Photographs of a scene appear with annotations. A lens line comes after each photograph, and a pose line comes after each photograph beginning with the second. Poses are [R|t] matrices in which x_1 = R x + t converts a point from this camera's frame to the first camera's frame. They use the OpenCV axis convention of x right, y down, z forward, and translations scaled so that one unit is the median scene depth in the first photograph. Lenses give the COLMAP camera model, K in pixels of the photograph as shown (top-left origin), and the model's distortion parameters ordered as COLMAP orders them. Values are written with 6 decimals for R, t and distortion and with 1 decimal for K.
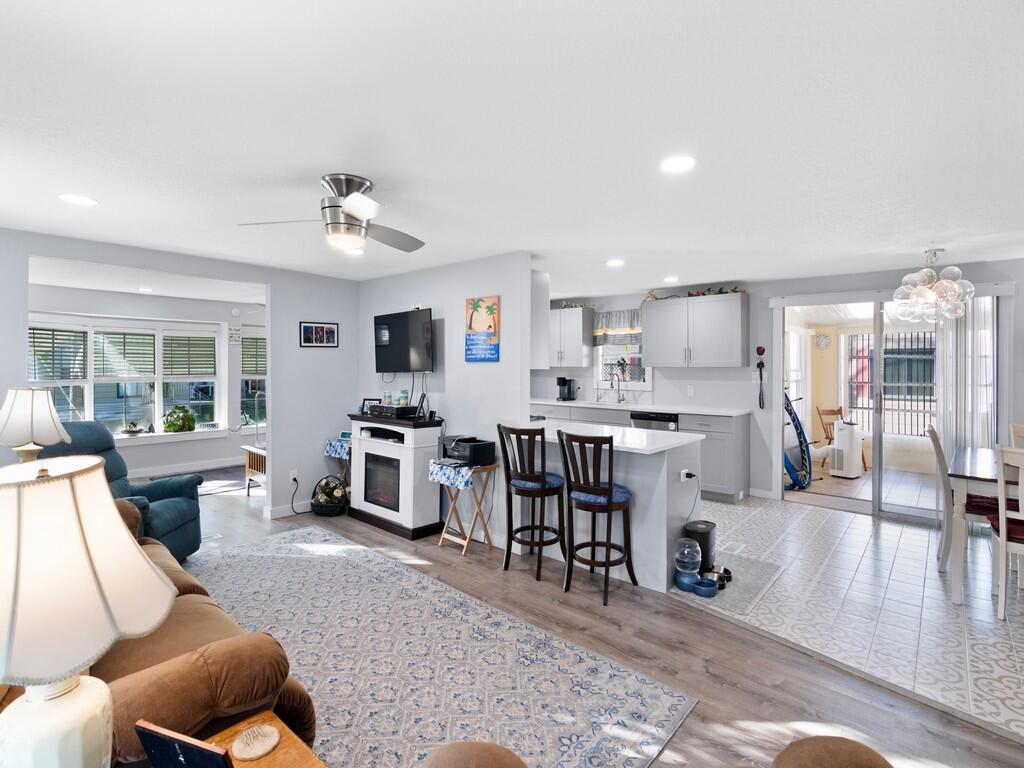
lens RADIAL K [[499.9, 0, 503.8], [0, 499.9, 368.9], [0, 0, 1]] dist [-0.013594, -0.000825]
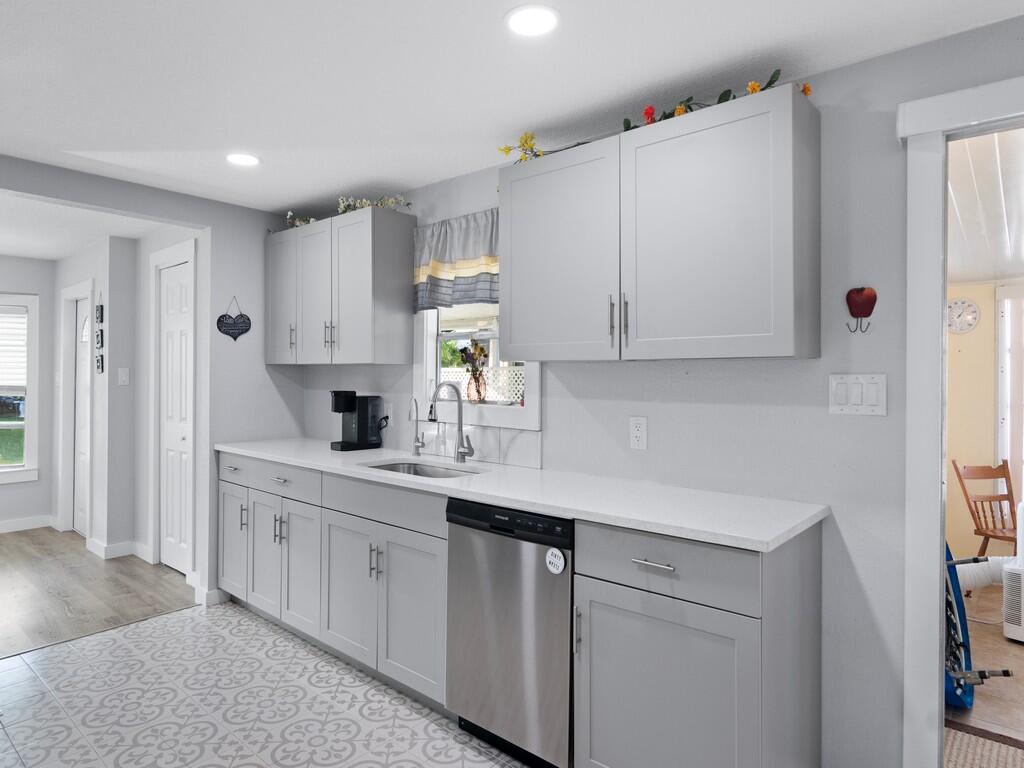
lens RADIAL K [[599.2, 0, 509.9], [0, 599.2, 375.7], [0, 0, 1]] dist [-0.010059, -0.001491]
pose [[0.999773, 0.006137, 0.020427, 0.253557], [-0.005918, 0.999925, -0.010769, 0.009194], [-0.020491, 0.010645, 0.999733, 0.545431]]
